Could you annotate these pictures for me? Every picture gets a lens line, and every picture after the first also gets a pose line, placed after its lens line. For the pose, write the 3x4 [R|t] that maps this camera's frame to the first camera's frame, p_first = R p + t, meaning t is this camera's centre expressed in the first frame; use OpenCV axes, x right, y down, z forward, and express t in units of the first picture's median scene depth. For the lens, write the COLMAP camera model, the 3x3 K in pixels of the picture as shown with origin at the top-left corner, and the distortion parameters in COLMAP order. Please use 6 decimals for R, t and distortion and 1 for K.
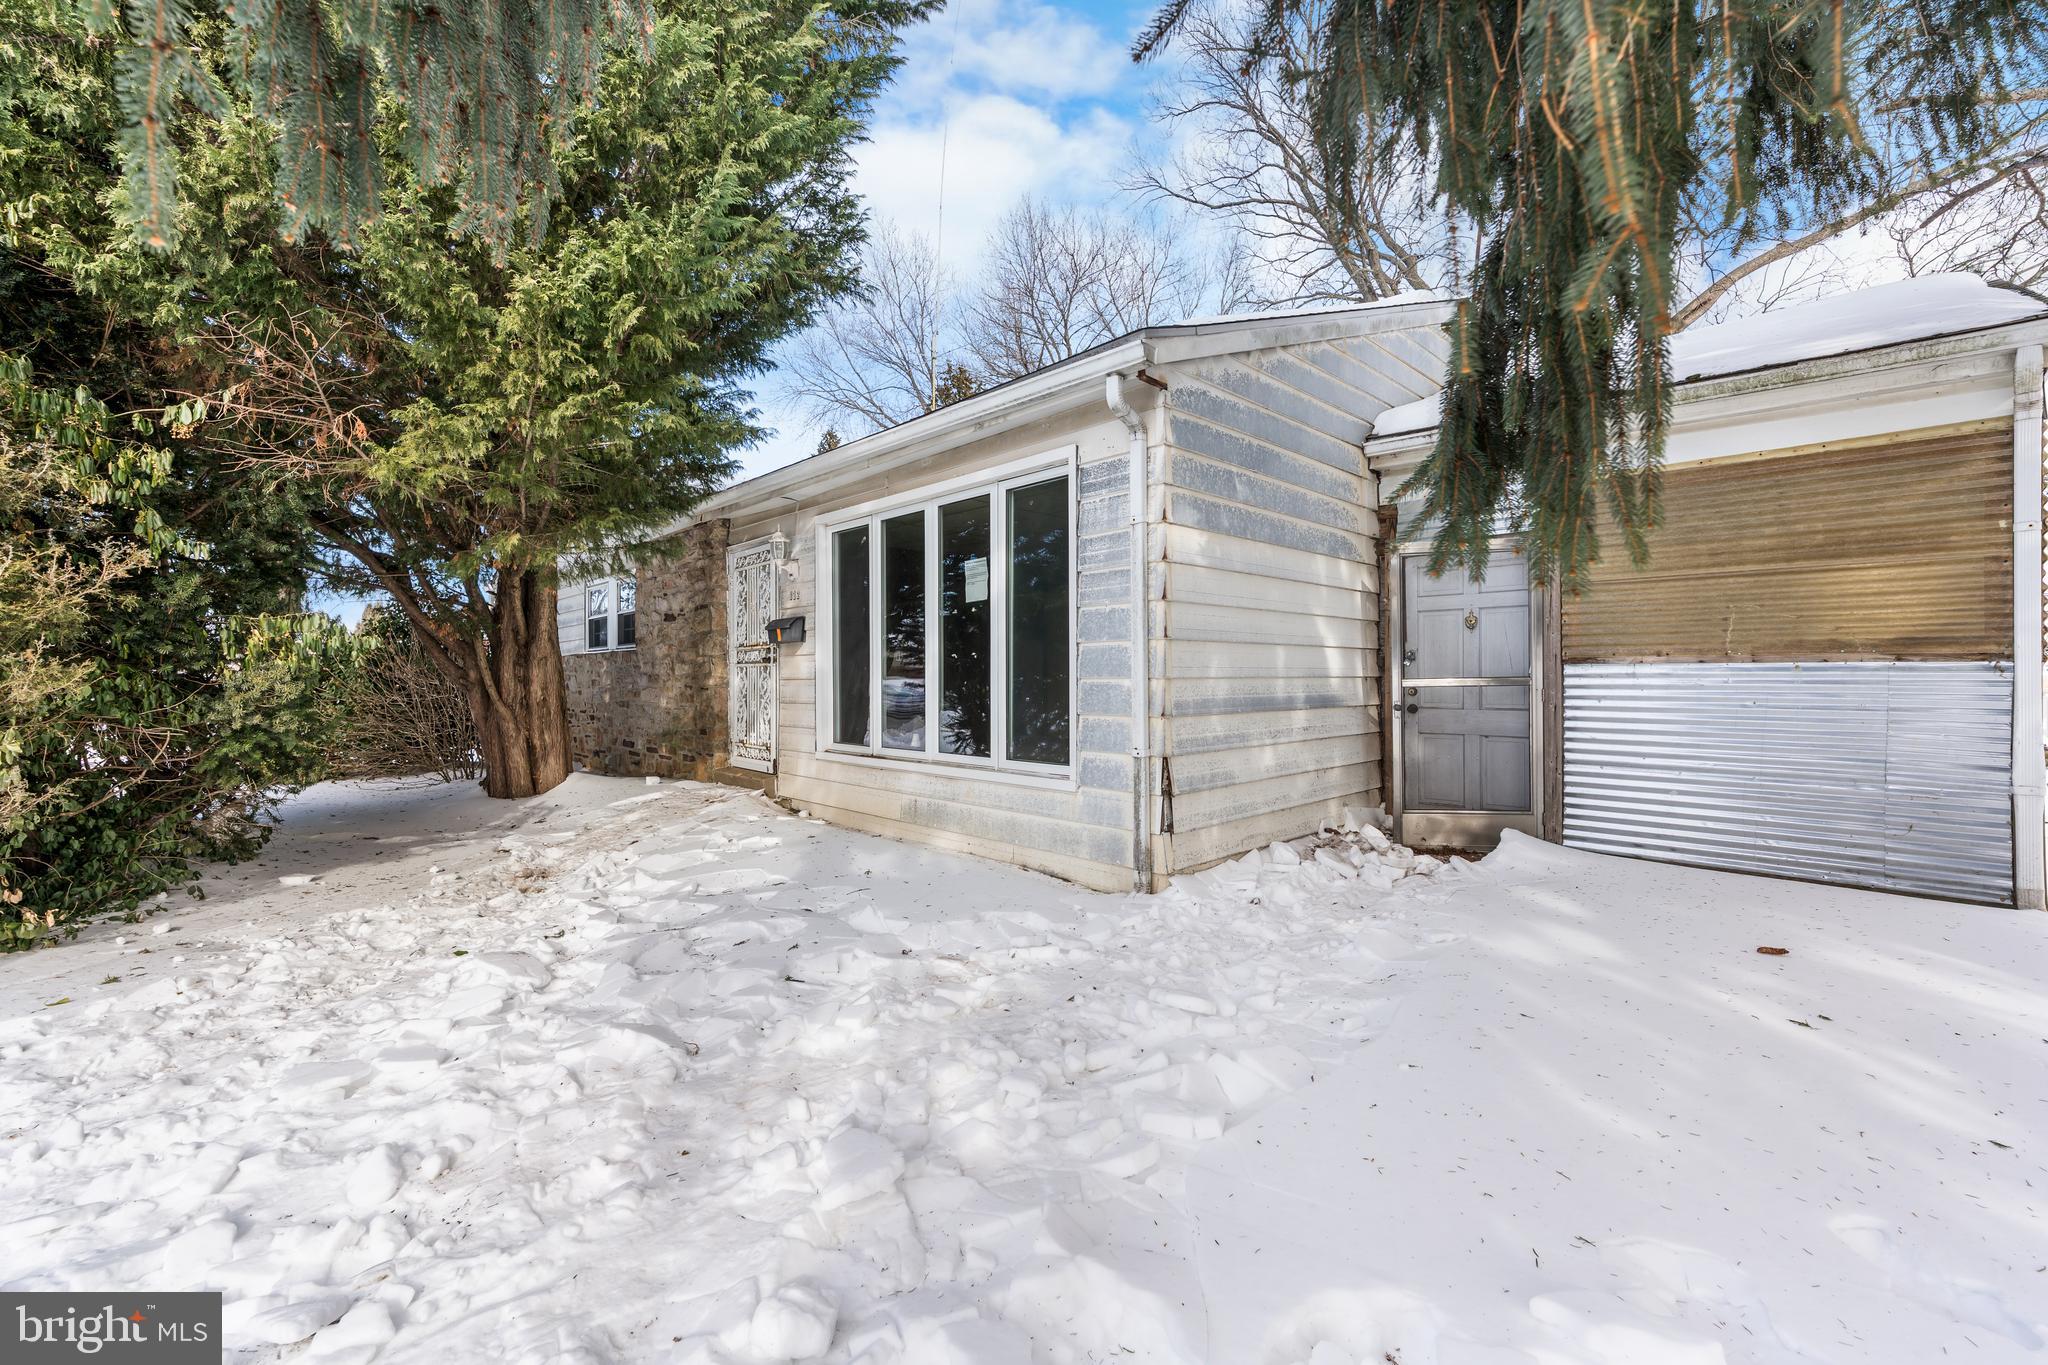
lens RADIAL K [[842.6, 0, 1016.3], [0, 842.6, 674.4], [0, 0, 1]] dist [0.000085, -0.000665]
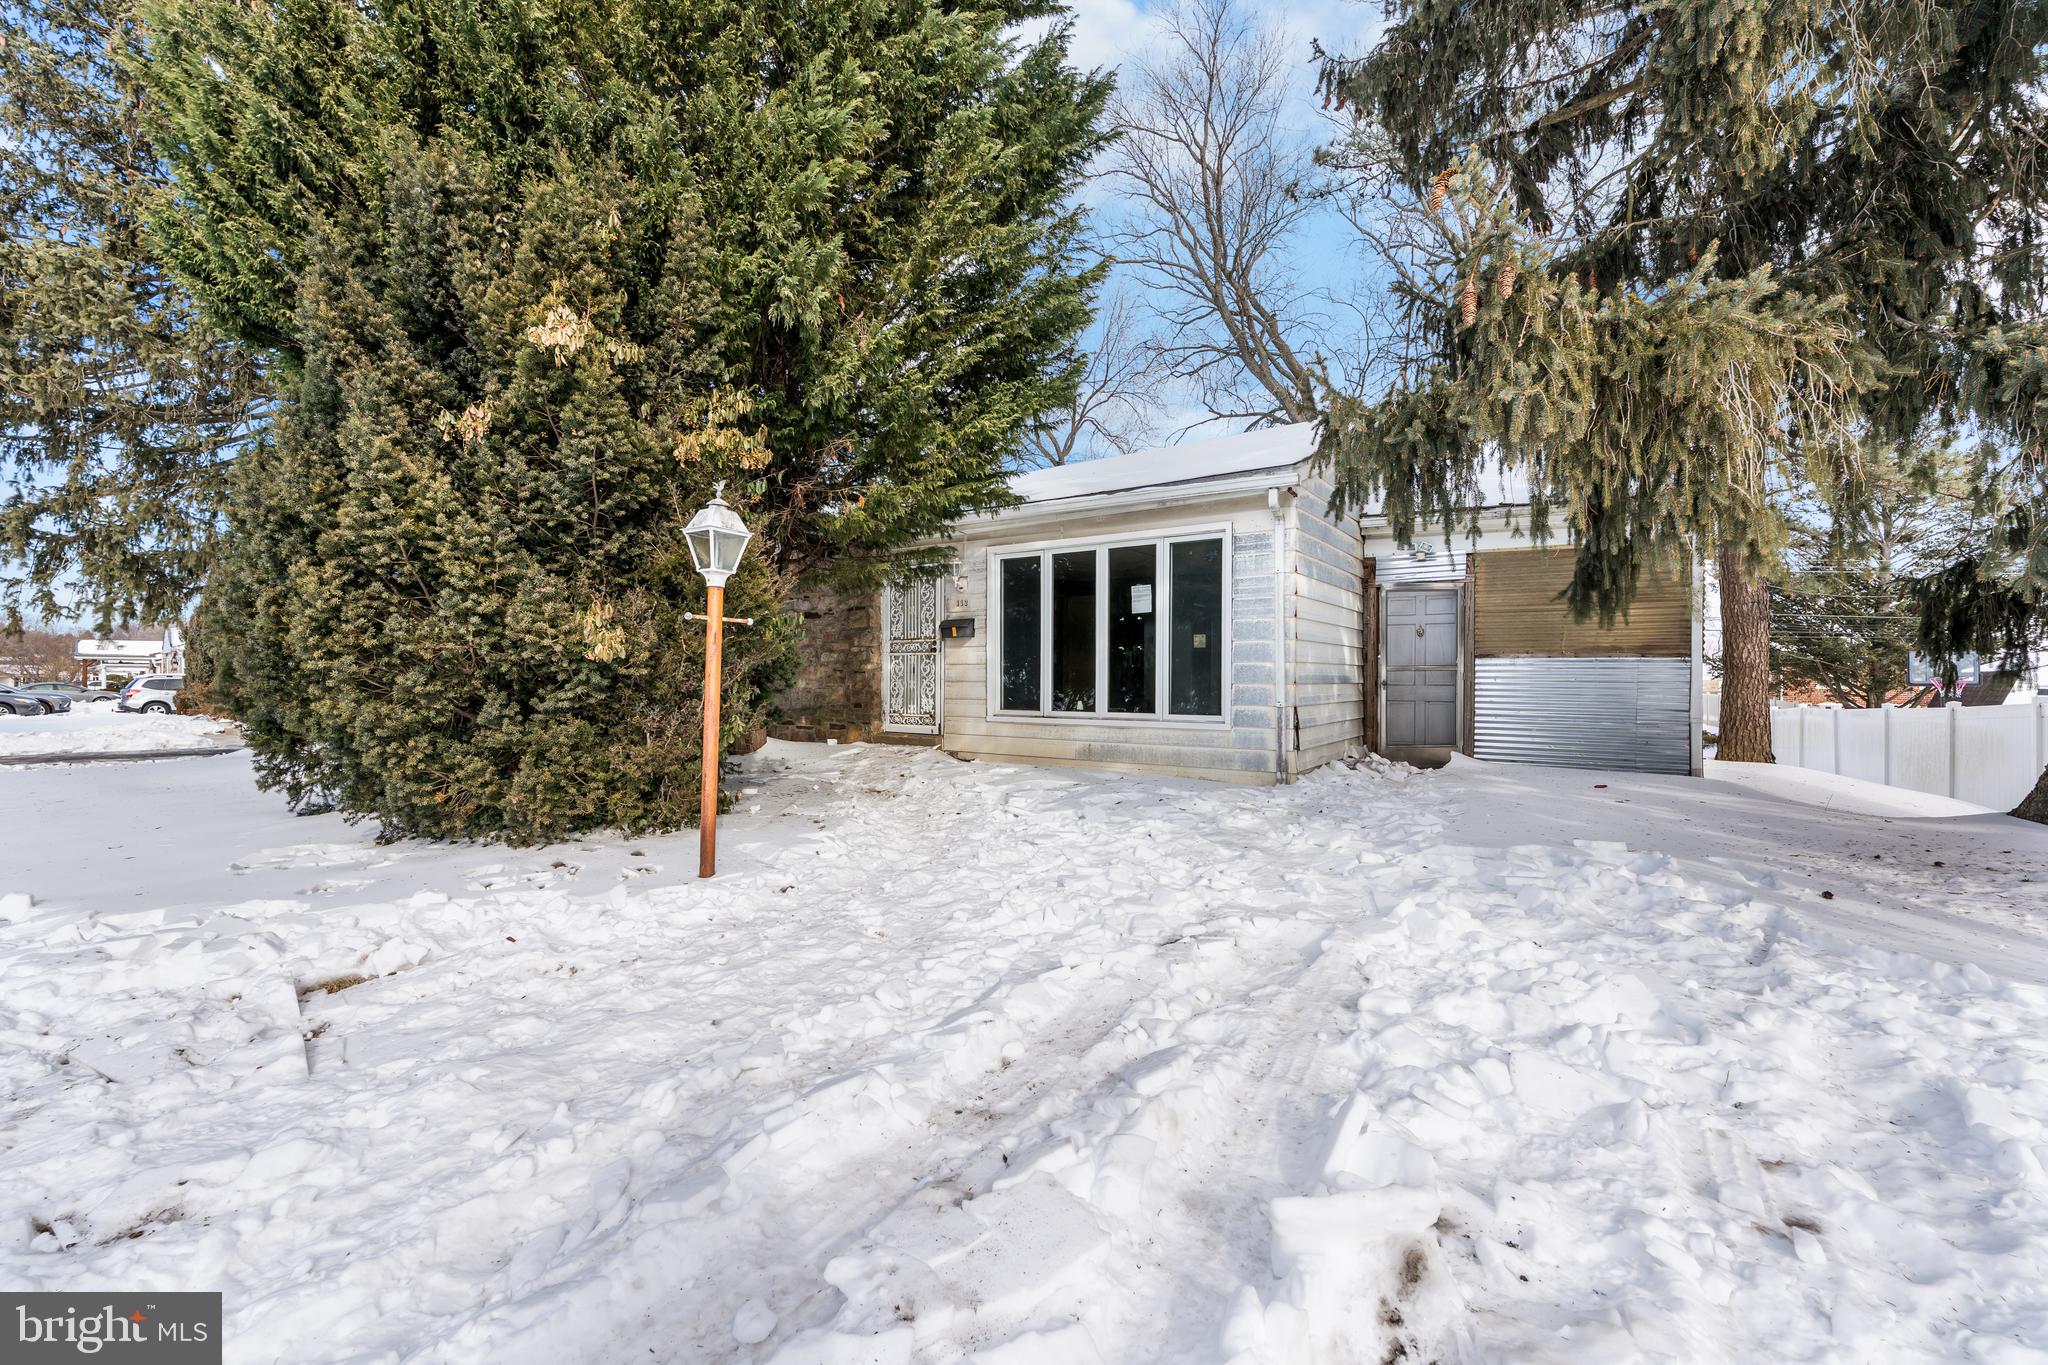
lens RADIAL K [[842.6, 0, 1030.8], [0, 842.6, 683.6], [0, 0, 1]] dist [0.000085, -0.000665]
pose [[0.976631, 0.004853, 0.214867, -0.562042], [-0.007796, 0.999887, 0.012852, 0.023398], [-0.214780, -0.014227, 0.976559, -0.452102]]
